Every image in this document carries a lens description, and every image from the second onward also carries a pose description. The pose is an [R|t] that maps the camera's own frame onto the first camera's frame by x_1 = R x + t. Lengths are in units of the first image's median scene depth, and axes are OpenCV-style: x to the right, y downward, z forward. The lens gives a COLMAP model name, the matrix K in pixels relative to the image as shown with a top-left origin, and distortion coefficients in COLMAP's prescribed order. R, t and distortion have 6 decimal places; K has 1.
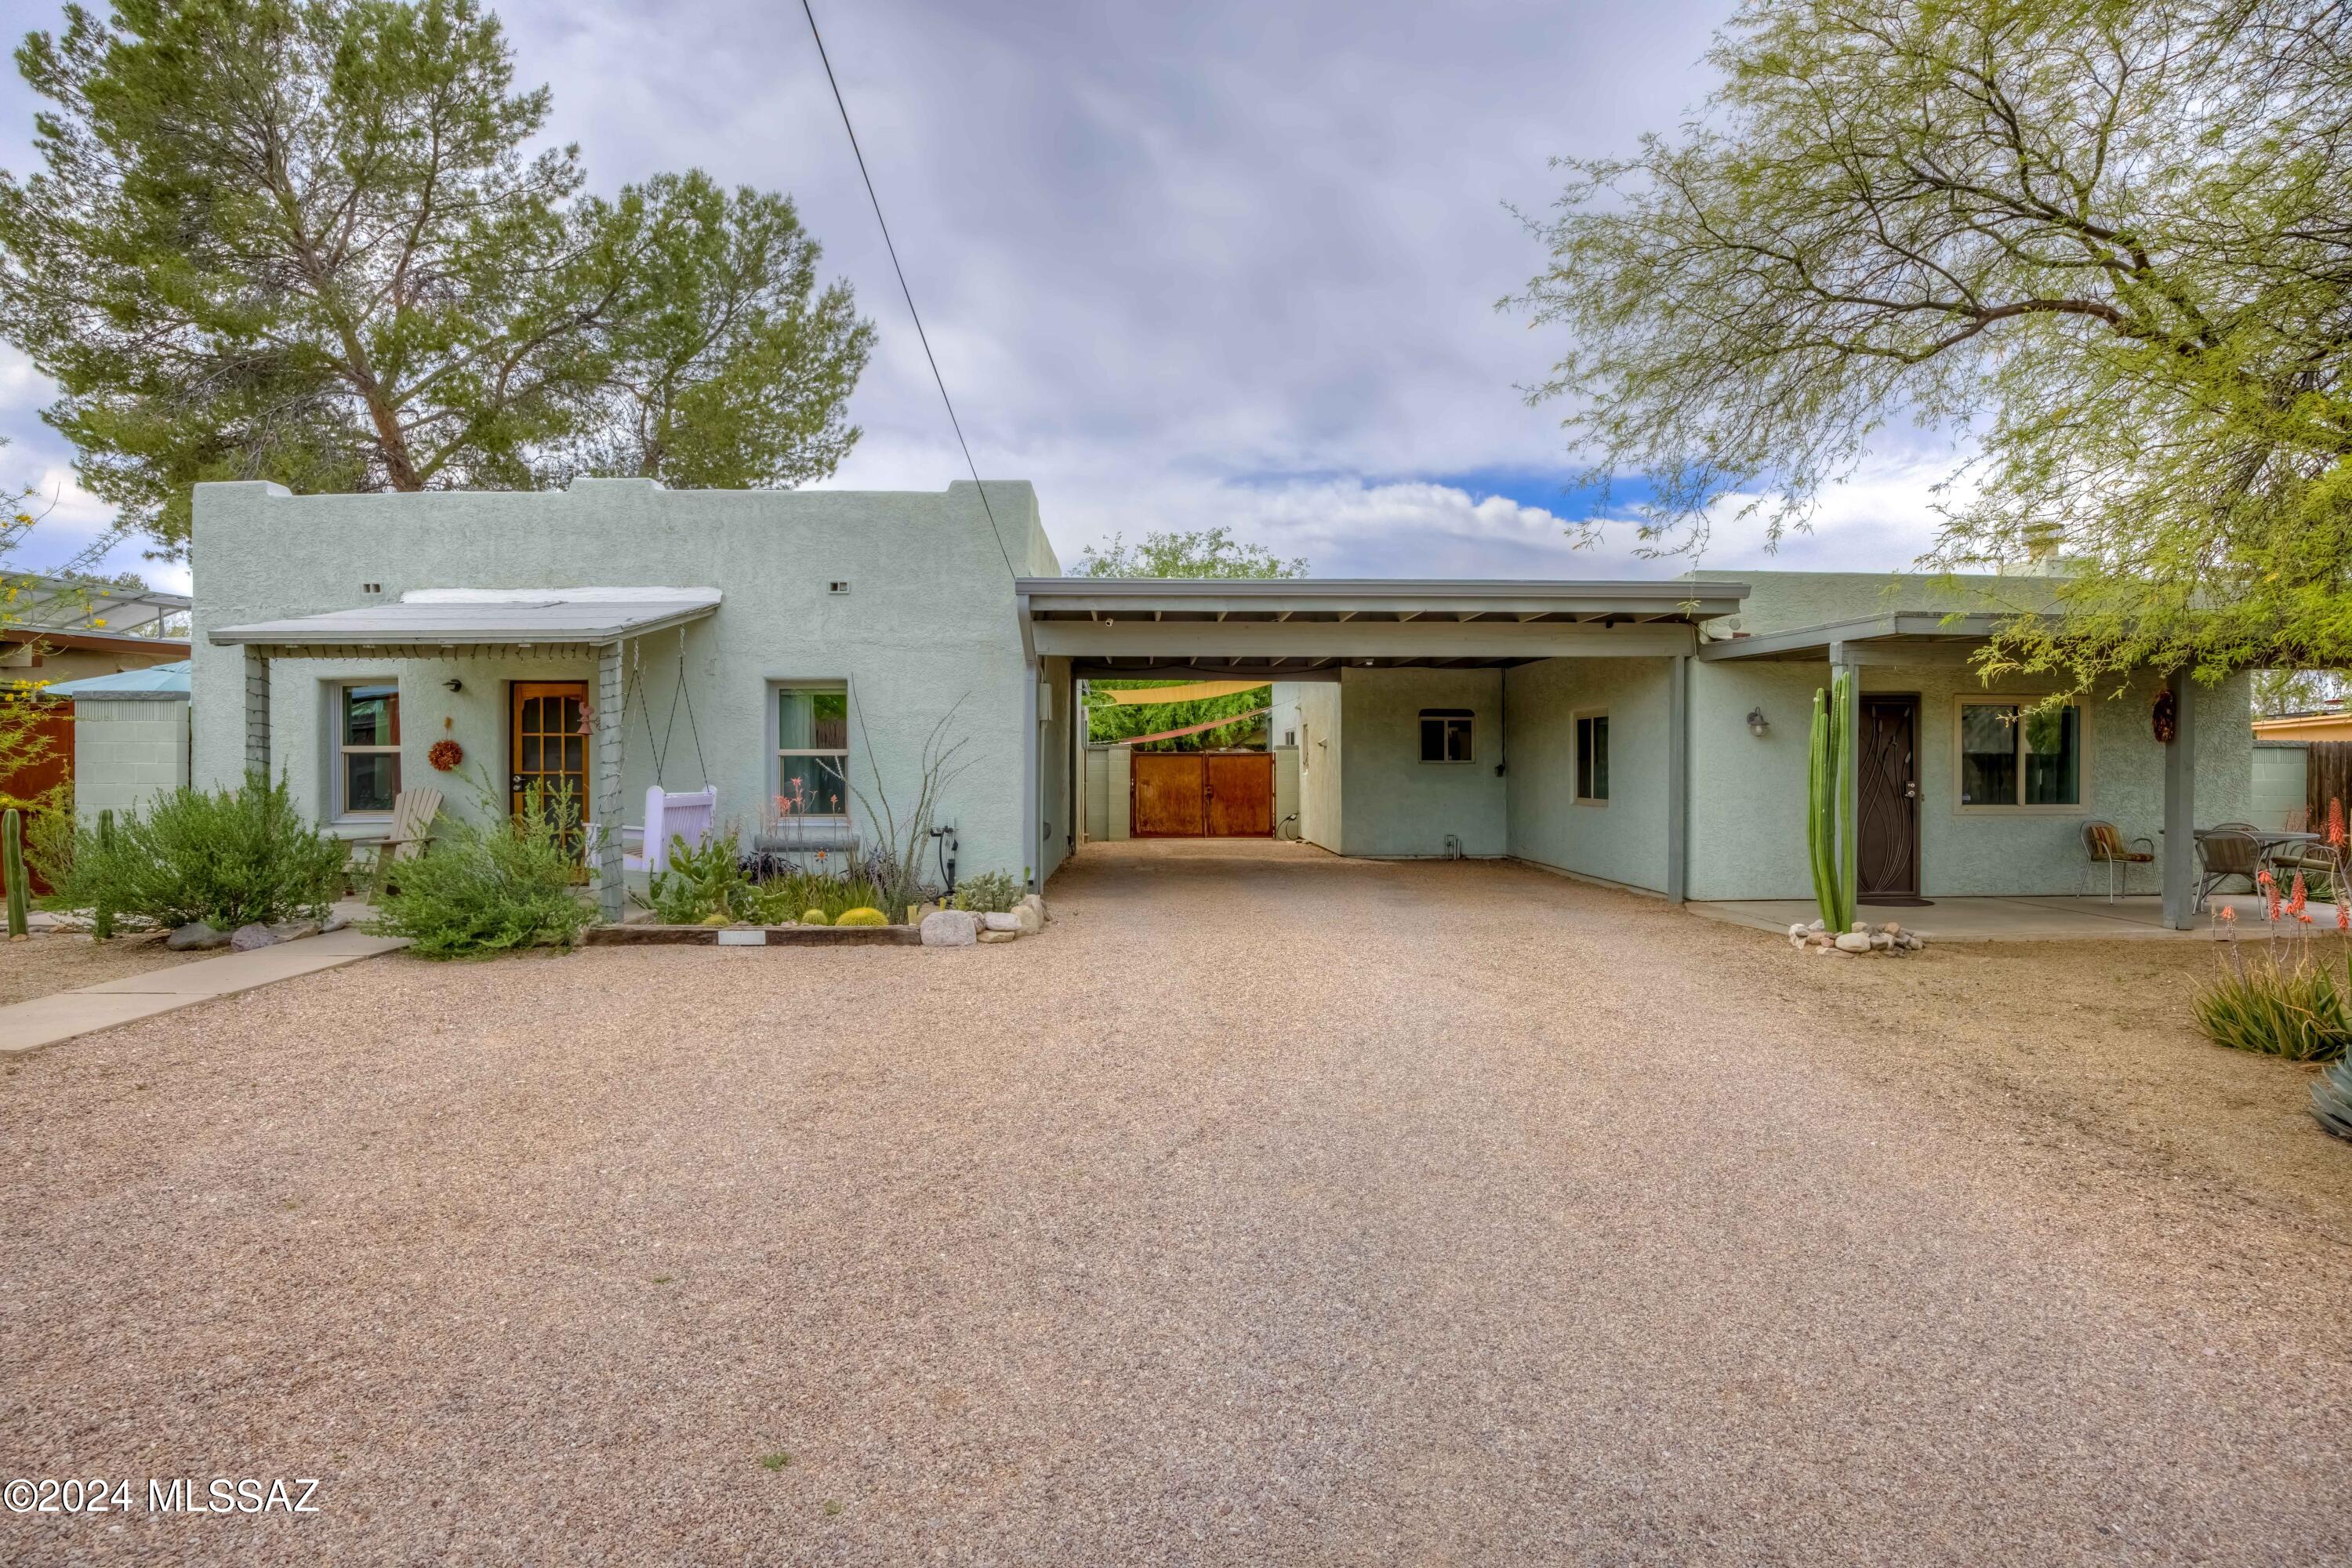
lens RADIAL K [[1140.1, 0, 1184.2], [0, 1140.1, 758.8], [0, 0, 1]] dist [-0.056392, 0.014473]
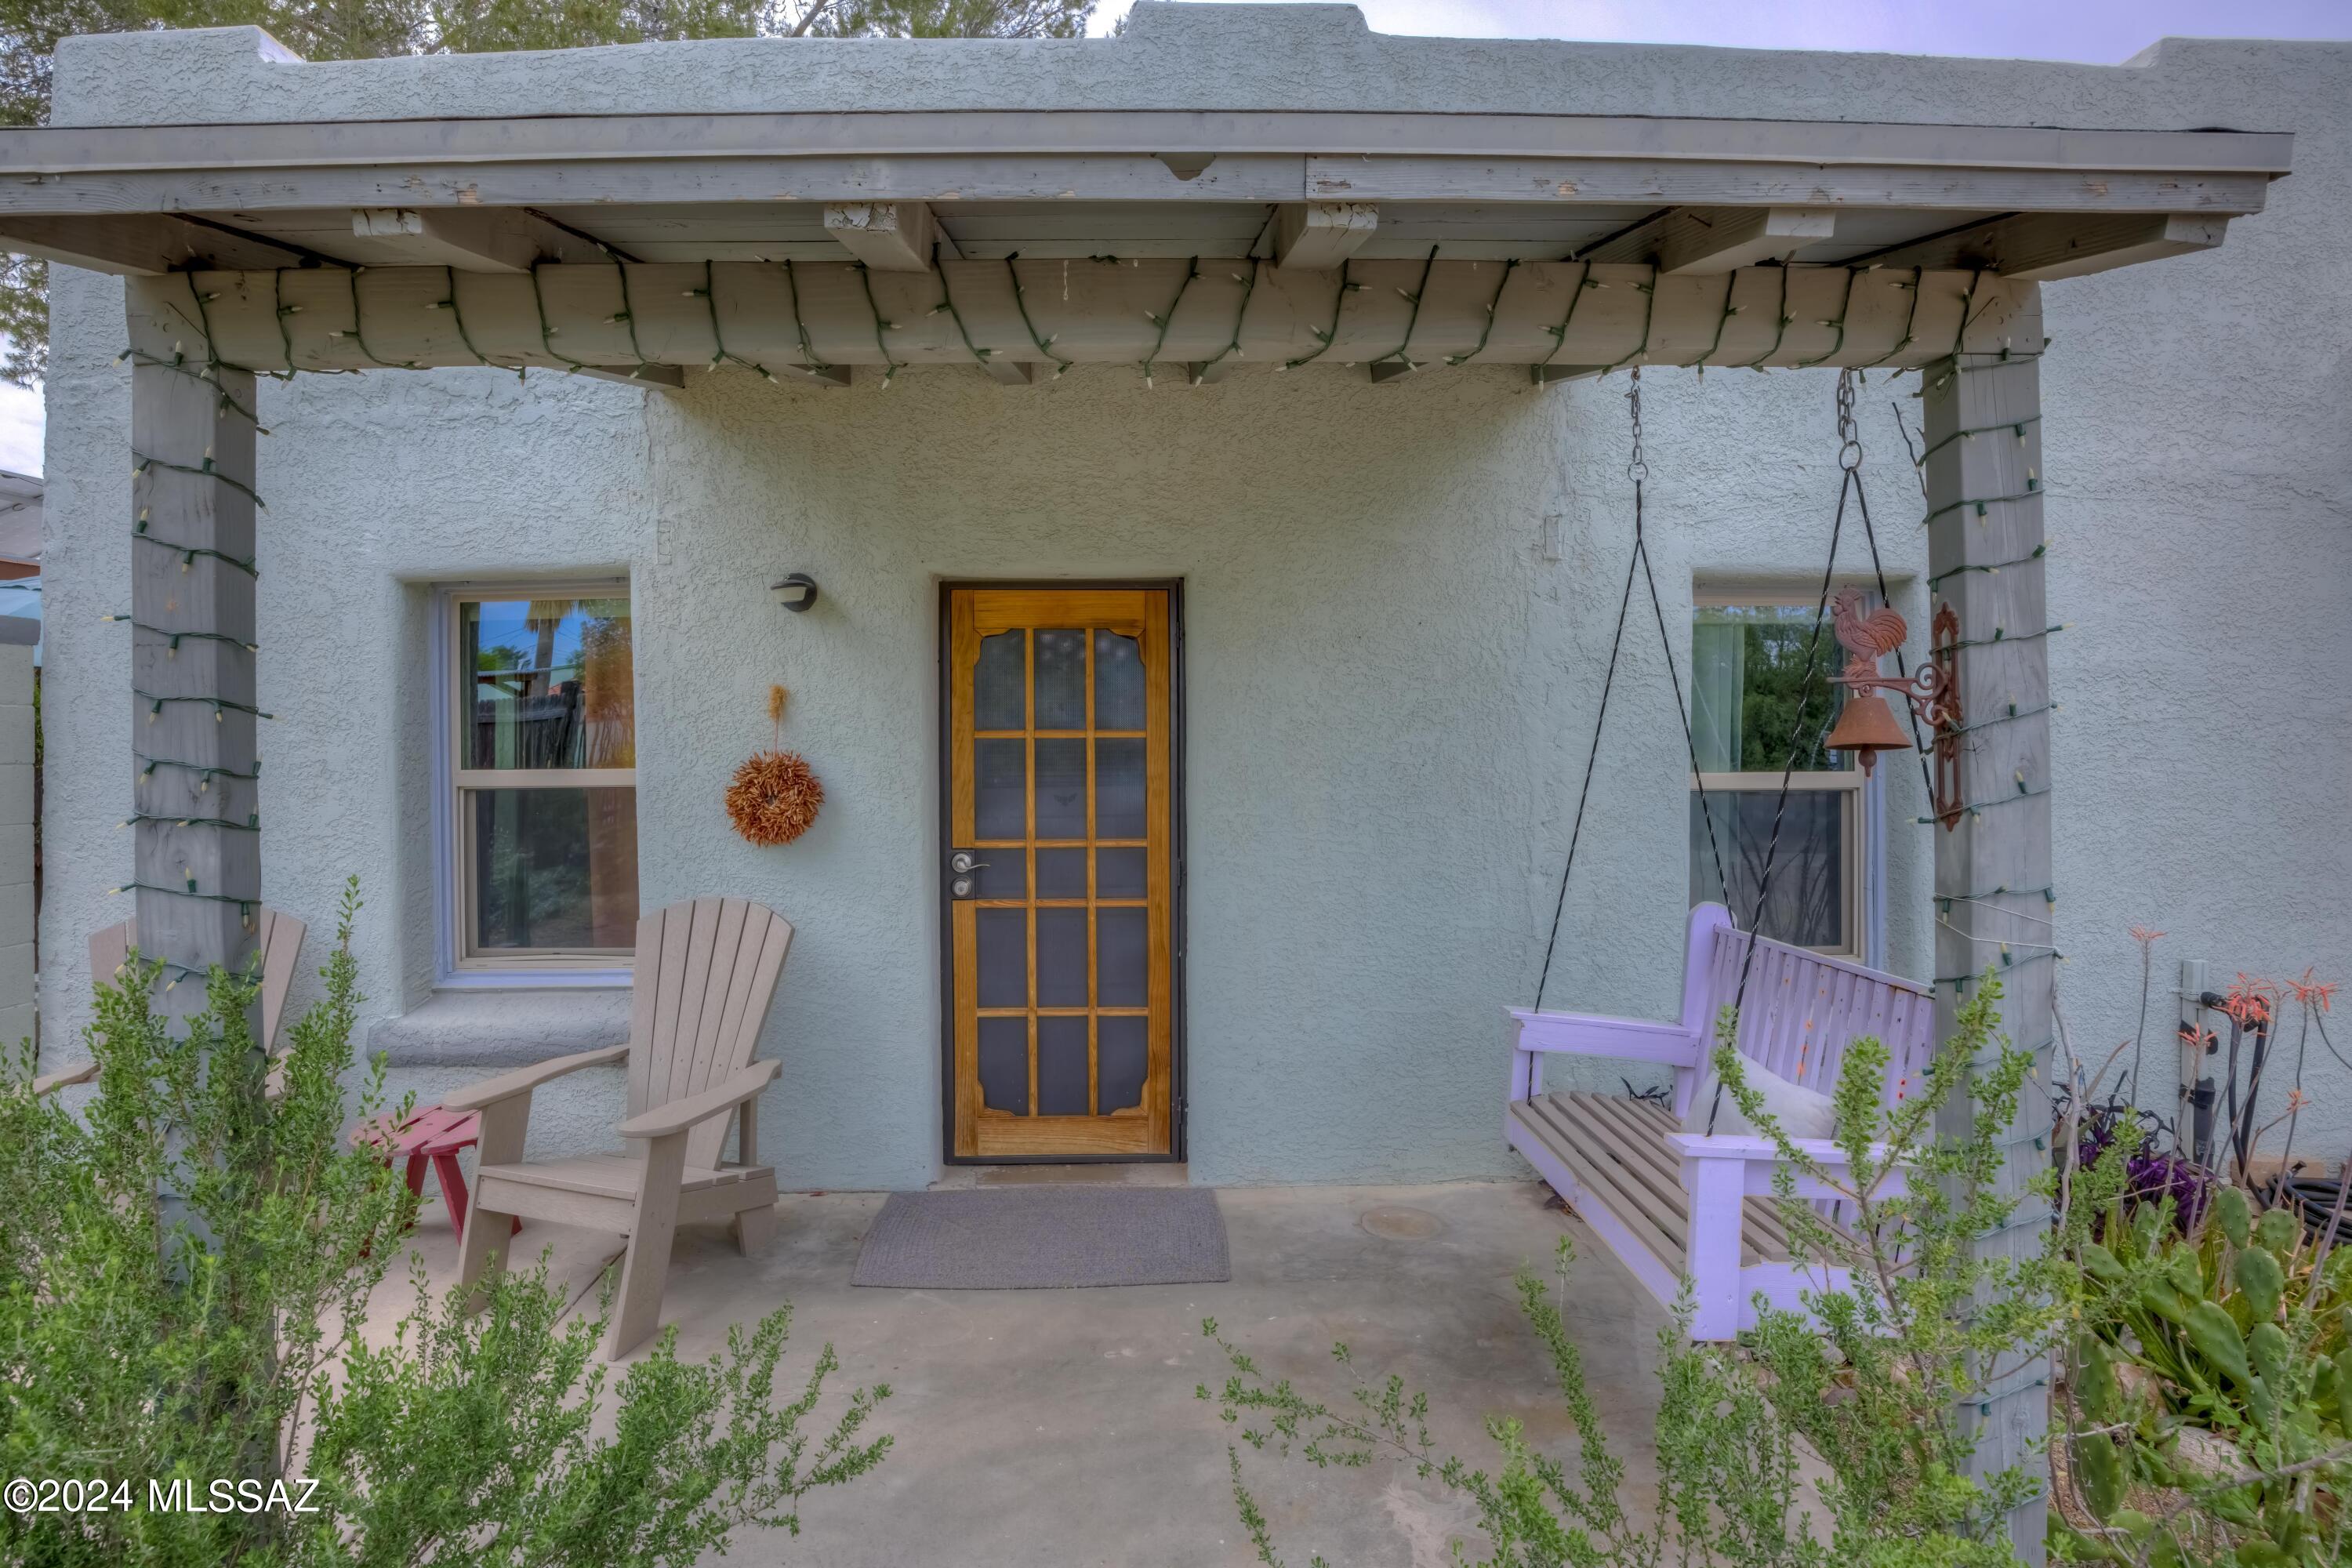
lens RADIAL K [[1186.0, 0, 1170.4], [0, 1186.0, 741.1], [0, 0, 1]] dist [-0.065008, 0.017029]
pose [[0.999752, -0.004991, -0.021712, -0.509555], [0.004950, 0.999986, -0.001939, -0.018331], [0.021721, 0.001831, 0.999762, 0.616049]]
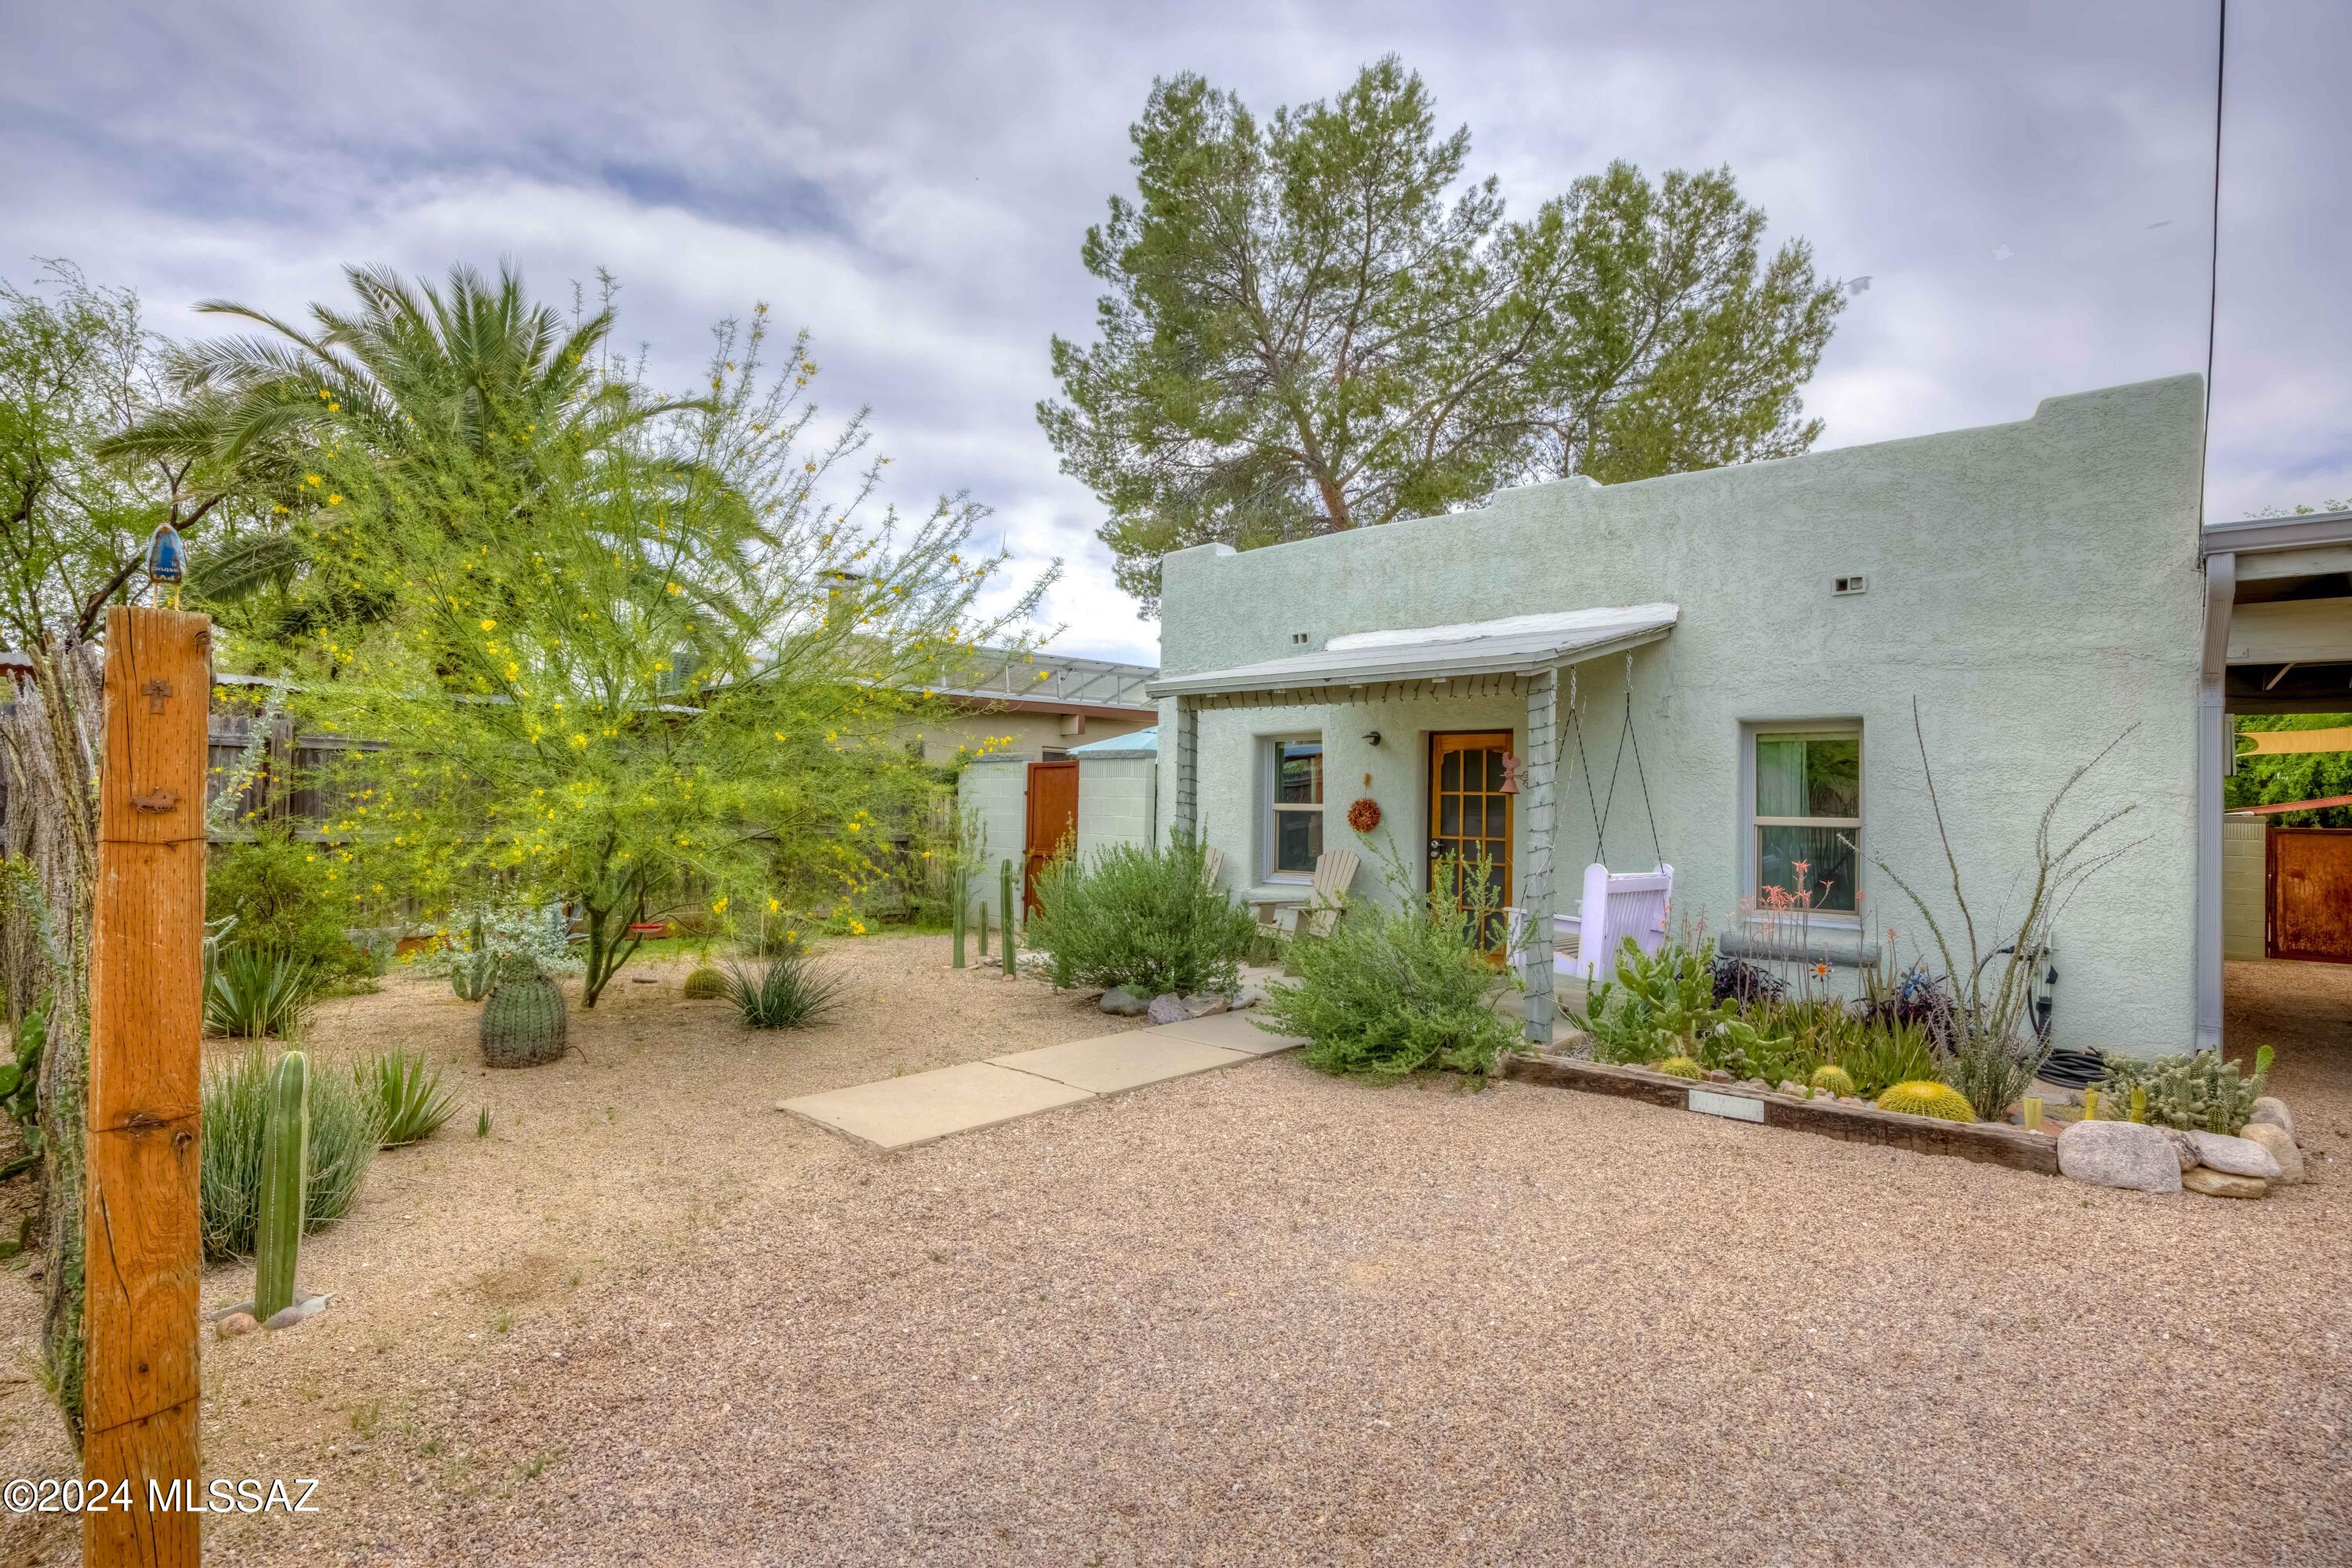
lens RADIAL K [[1140.1, 0, 1184.2], [0, 1140.1, 758.8], [0, 0, 1]] dist [-0.056392, 0.014473]
pose [[0.719644, -0.013118, -0.694219, -0.117613], [-0.024369, 0.998728, -0.044133, -0.004367], [0.693916, 0.048677, 0.718409, 0.219024]]
